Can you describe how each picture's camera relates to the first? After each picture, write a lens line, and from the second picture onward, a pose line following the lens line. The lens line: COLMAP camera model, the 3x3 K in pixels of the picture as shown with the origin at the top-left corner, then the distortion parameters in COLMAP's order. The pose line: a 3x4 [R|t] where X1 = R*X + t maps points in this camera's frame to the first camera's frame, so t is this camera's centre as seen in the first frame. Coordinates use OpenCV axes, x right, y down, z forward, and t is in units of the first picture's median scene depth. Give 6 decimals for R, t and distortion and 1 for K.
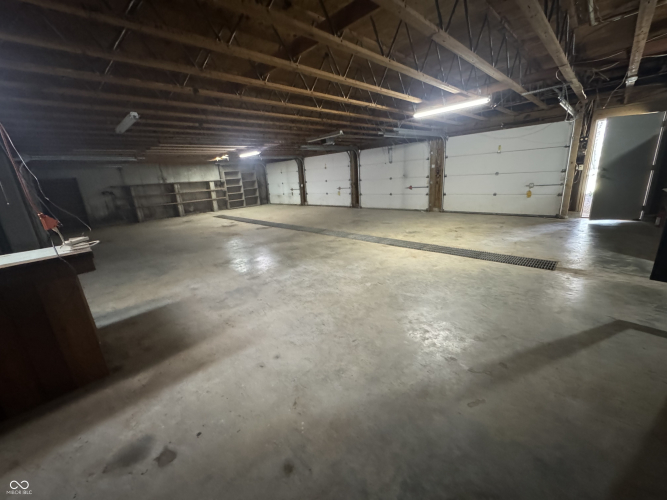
lens RADIAL K [[268.9, 0, 331.9], [0, 268.9, 253.0], [0, 0, 1]] dist [-0.003102, -0.000045]
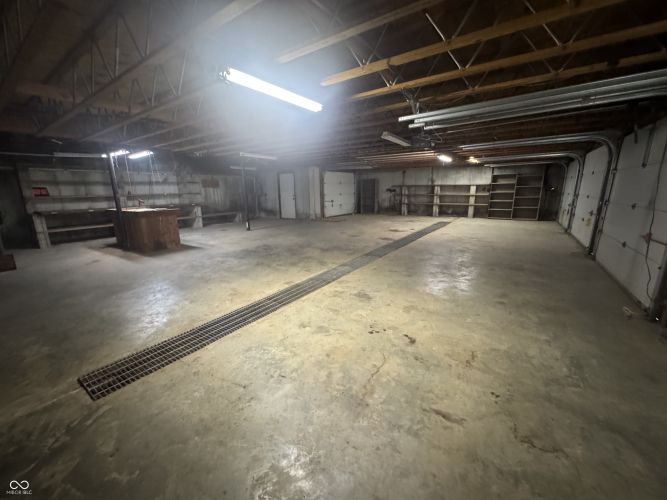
lens RADIAL K [[268.9, 0, 330.7], [0, 268.9, 250.4], [0, 0, 1]] dist [-0.003102, -0.000045]
pose [[0.166446, 0.280951, -0.945178, 0.475844], [-0.267323, 0.935509, 0.231001, -0.168063], [0.949123, 0.214218, 0.230817, 0.449975]]
